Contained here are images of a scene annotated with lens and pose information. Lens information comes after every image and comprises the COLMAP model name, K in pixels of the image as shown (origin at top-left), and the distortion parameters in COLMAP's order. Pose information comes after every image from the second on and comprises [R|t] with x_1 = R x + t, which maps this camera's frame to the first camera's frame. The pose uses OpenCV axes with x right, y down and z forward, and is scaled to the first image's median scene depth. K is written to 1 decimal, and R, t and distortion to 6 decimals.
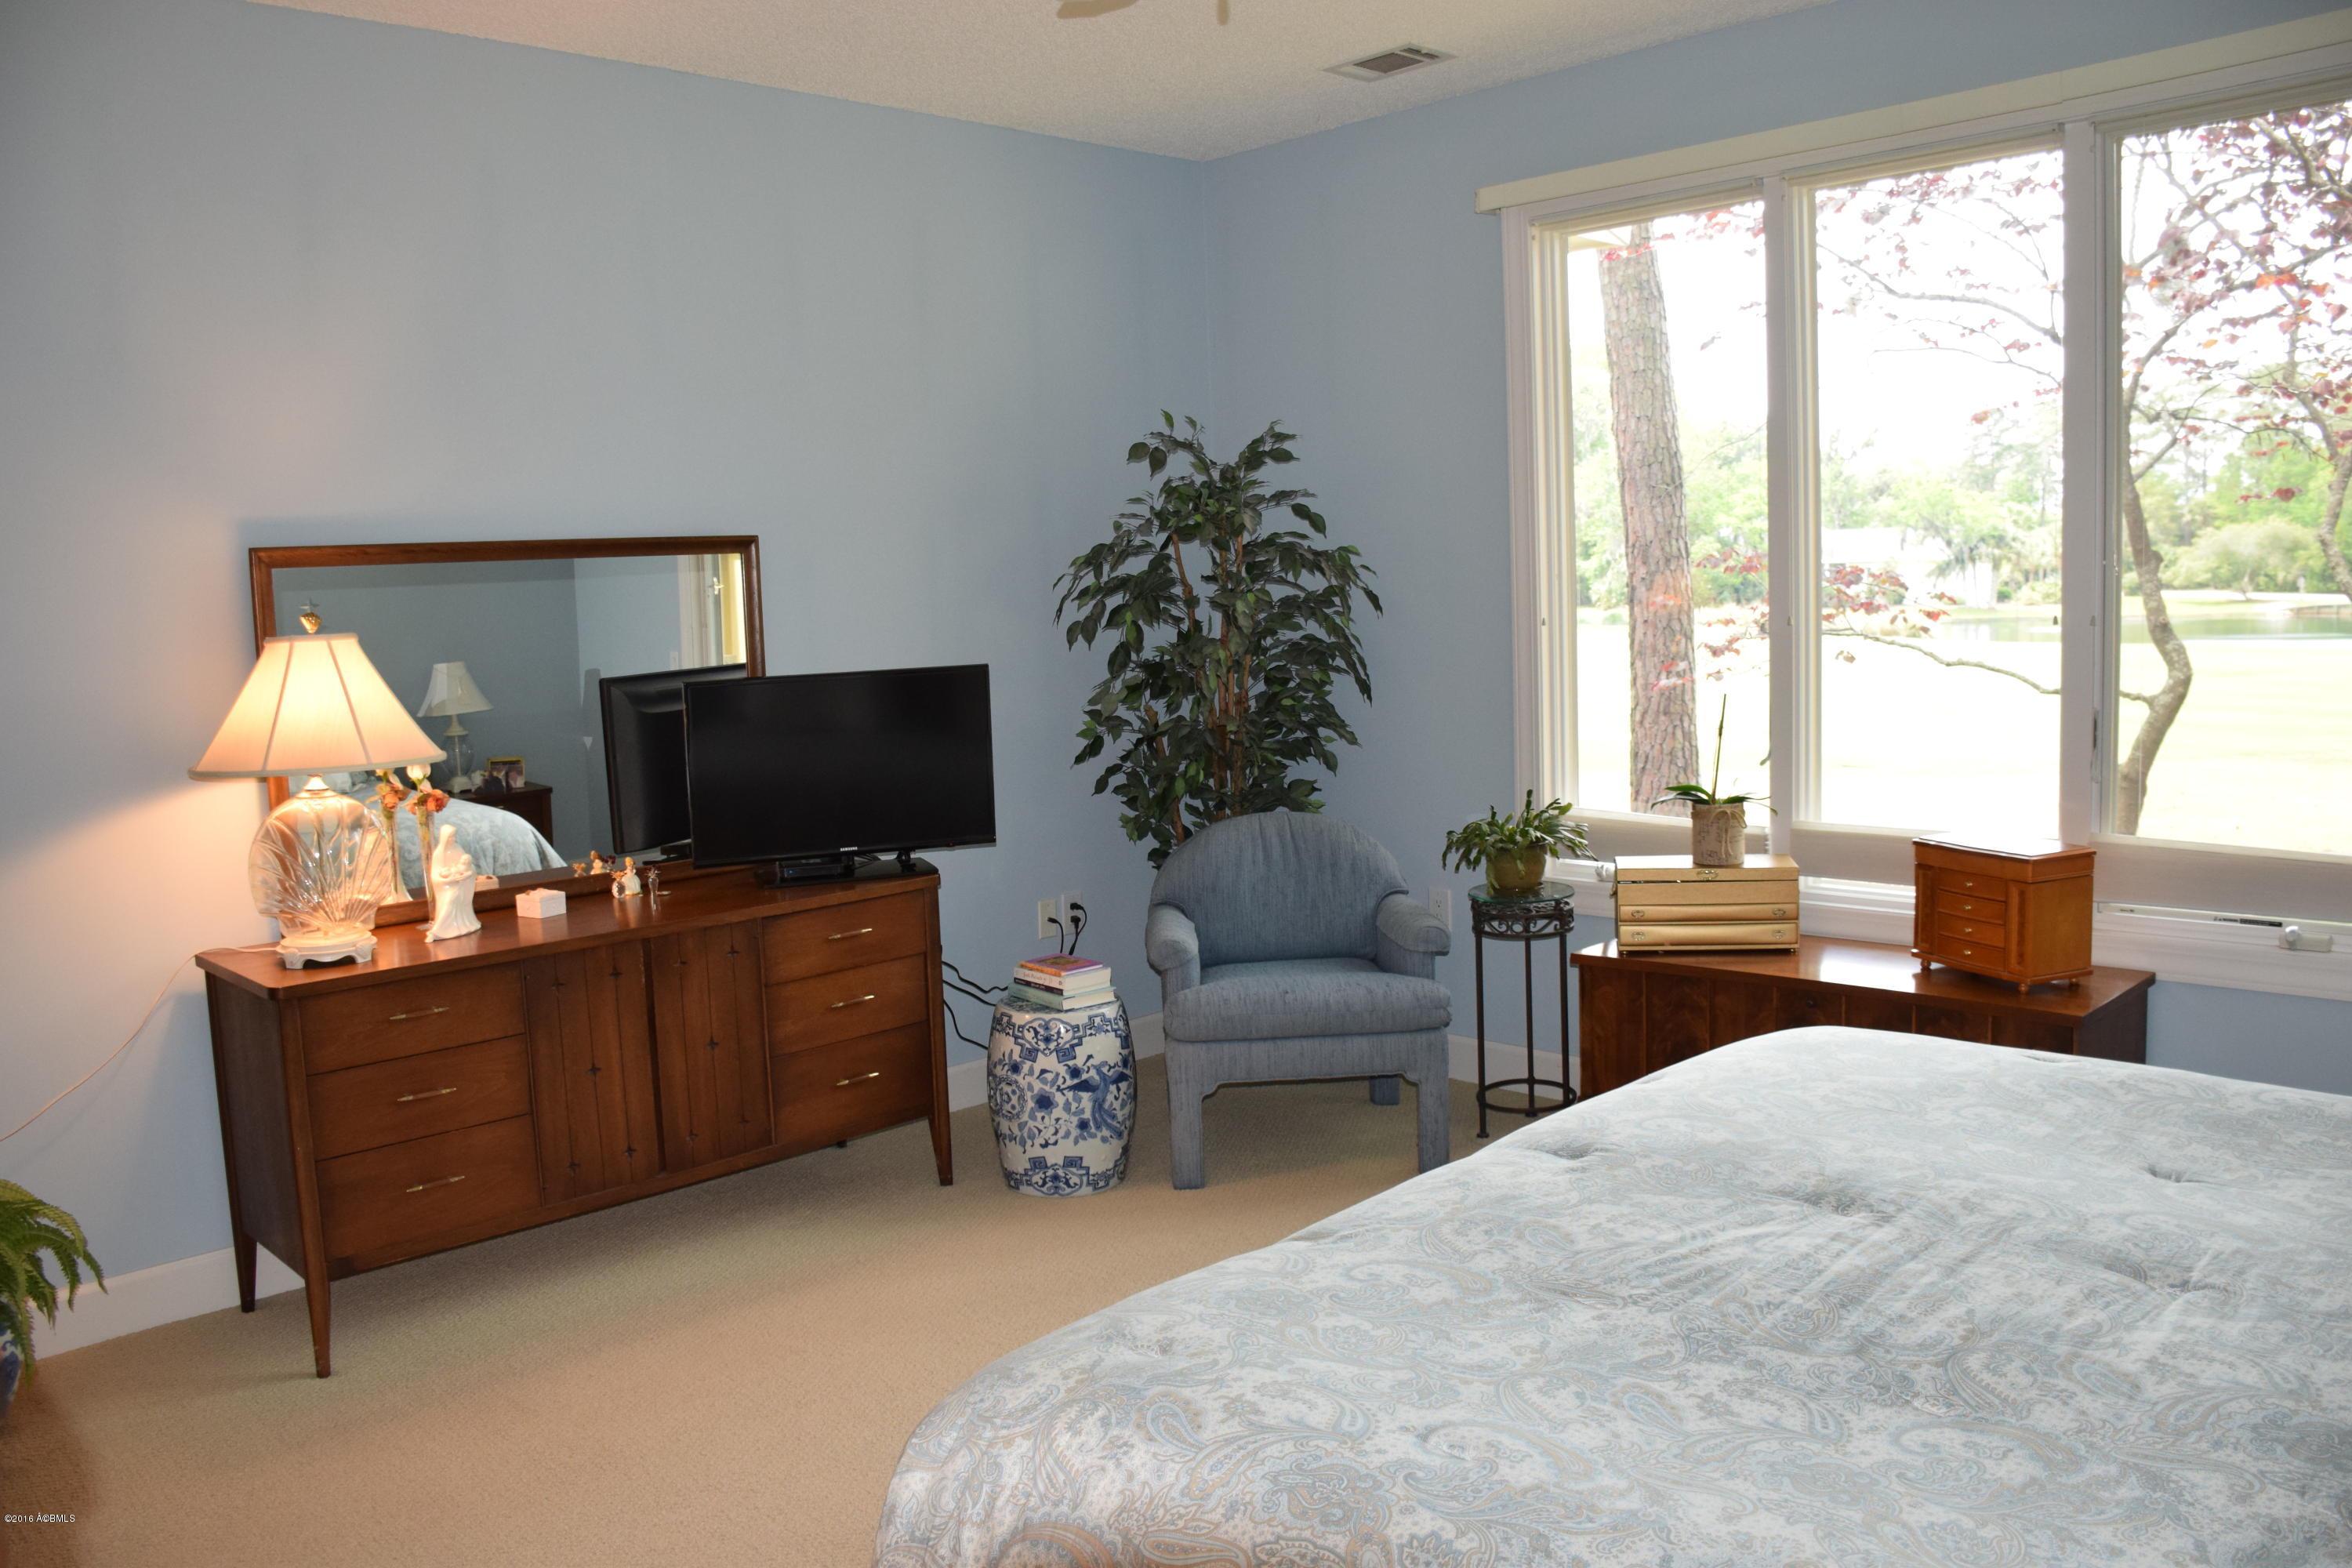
lens RADIAL K [[1846.8, 0, 1176.0], [0, 1846.8, 784.0], [0, 0, 1]] dist [-0.159853, 0.124808]
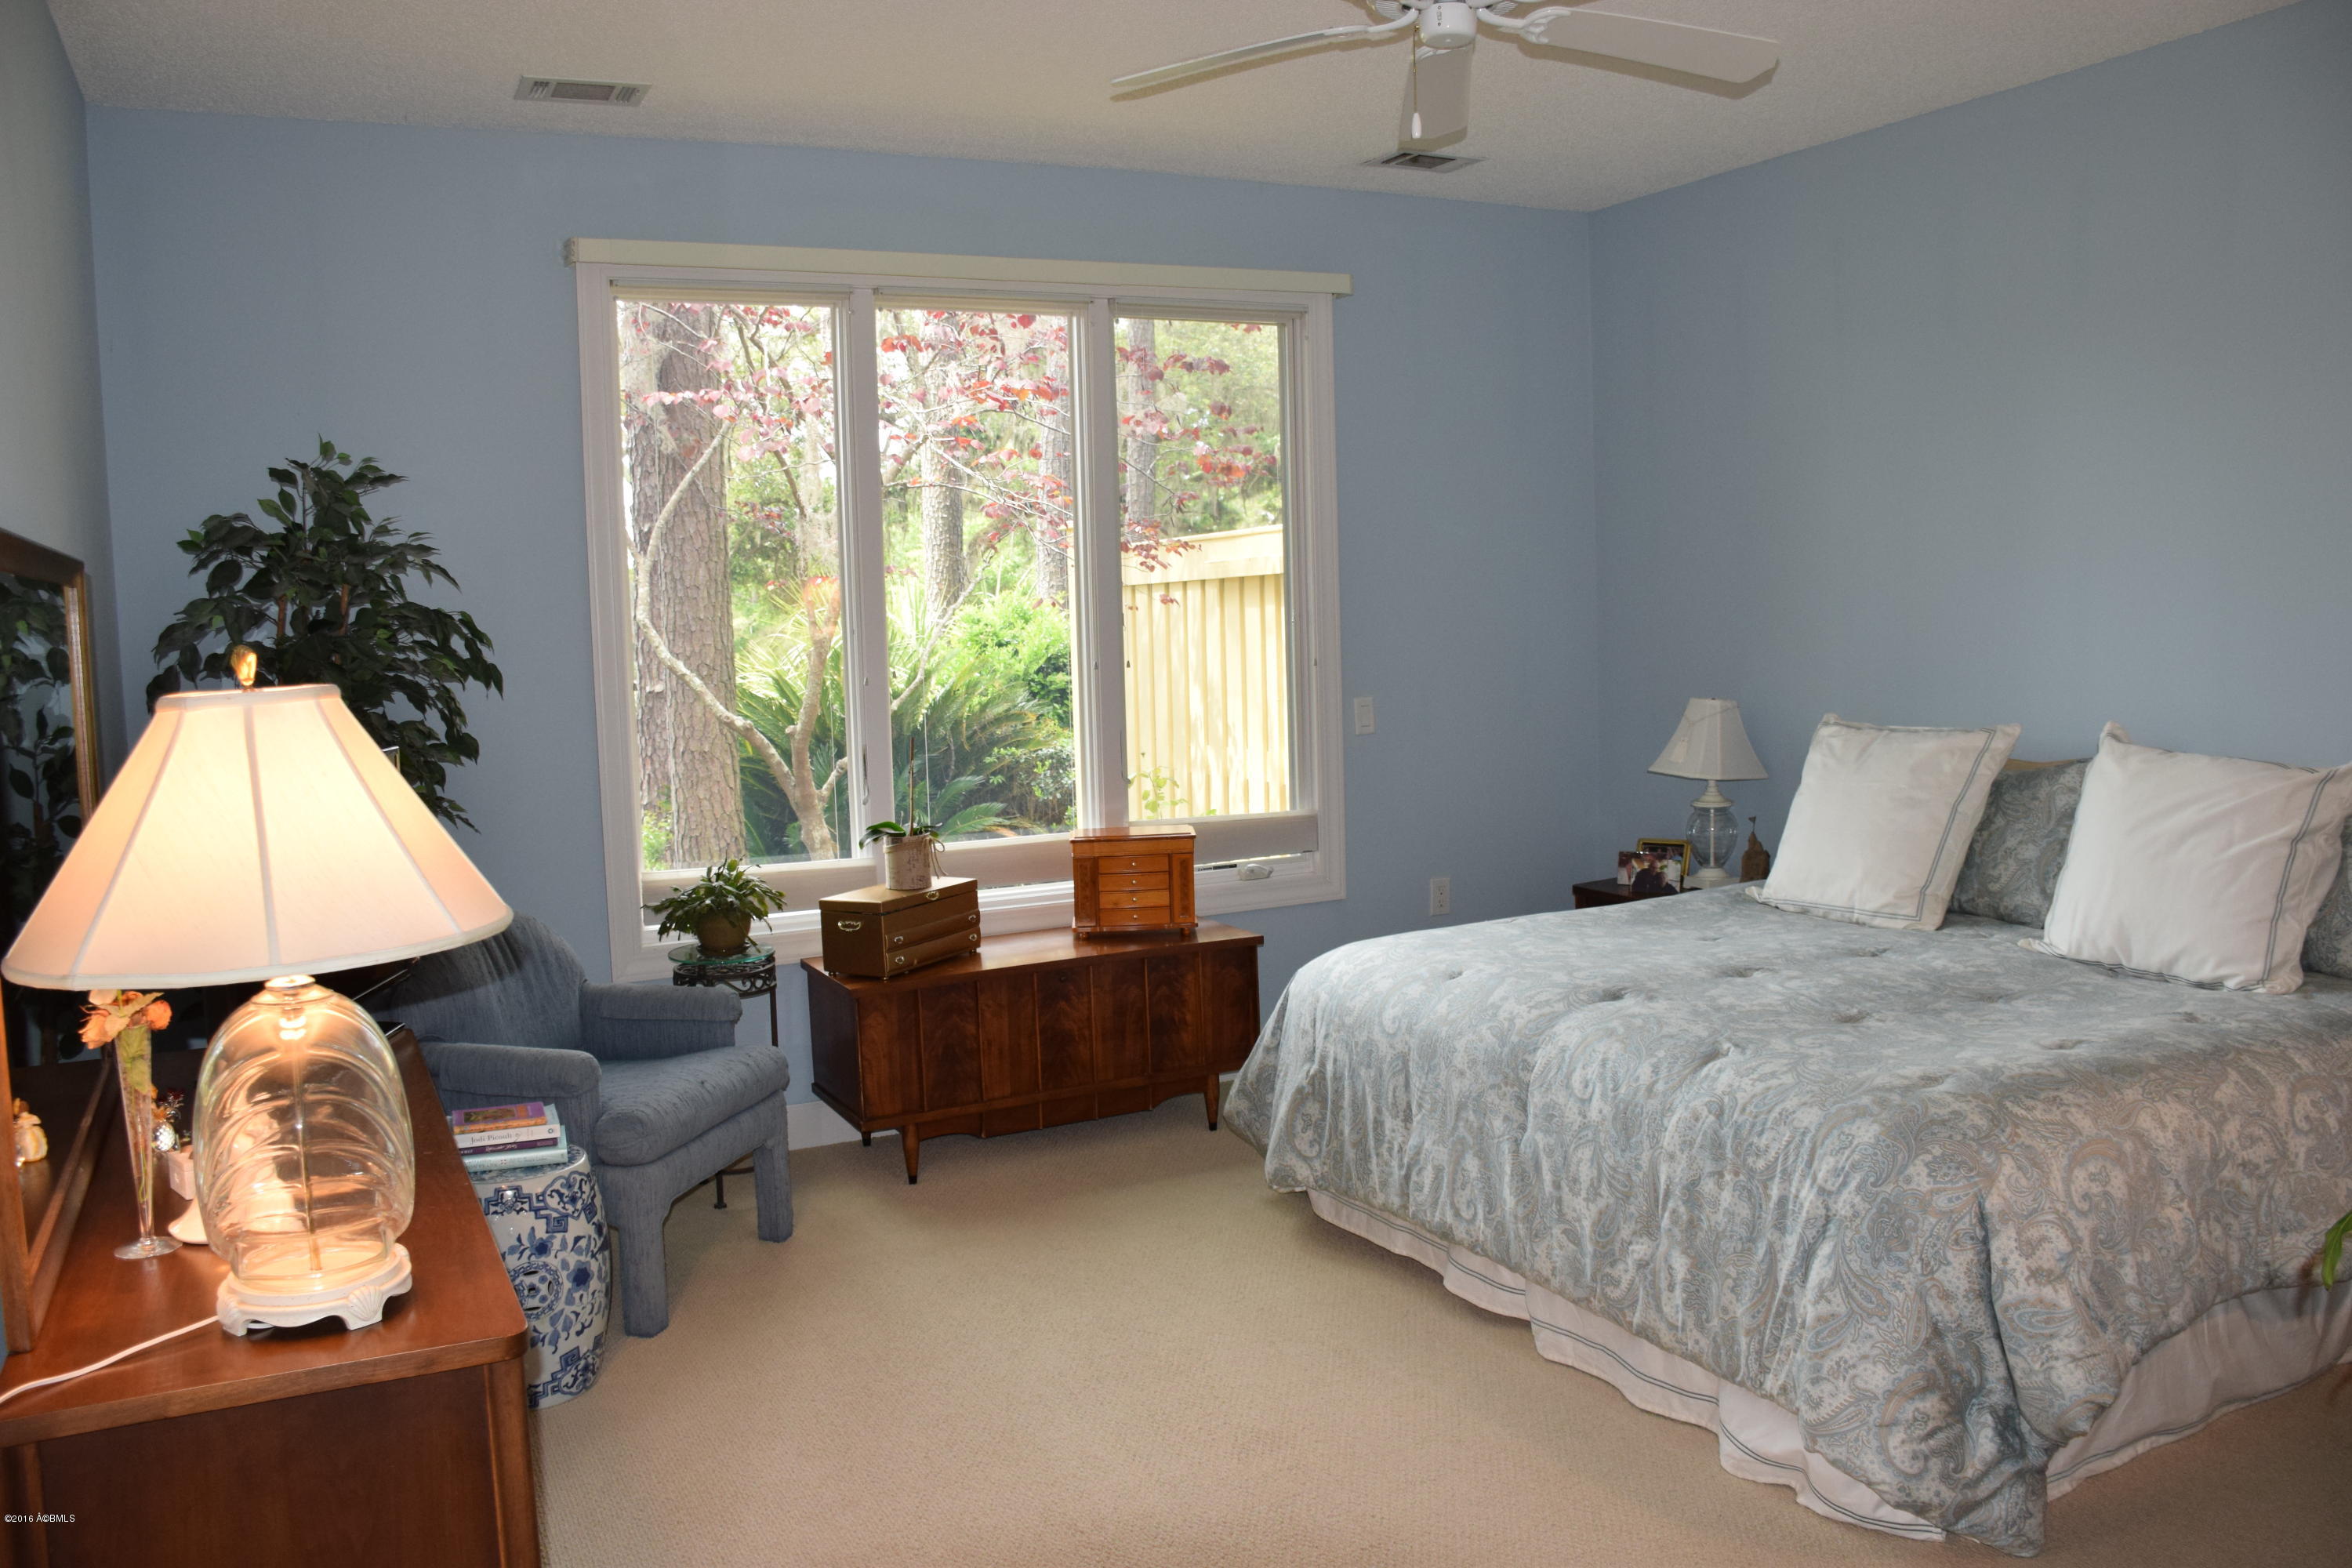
lens RADIAL K [[1846.8, 0, 1176.0], [0, 1846.8, 784.0], [0, 0, 1]] dist [-0.159853, 0.124808]
pose [[0.246765, -0.052675, 0.967643, -0.758480], [0.105622, 0.994035, 0.027177, -0.035609], [-0.963302, 0.095498, 0.250857, 0.528183]]
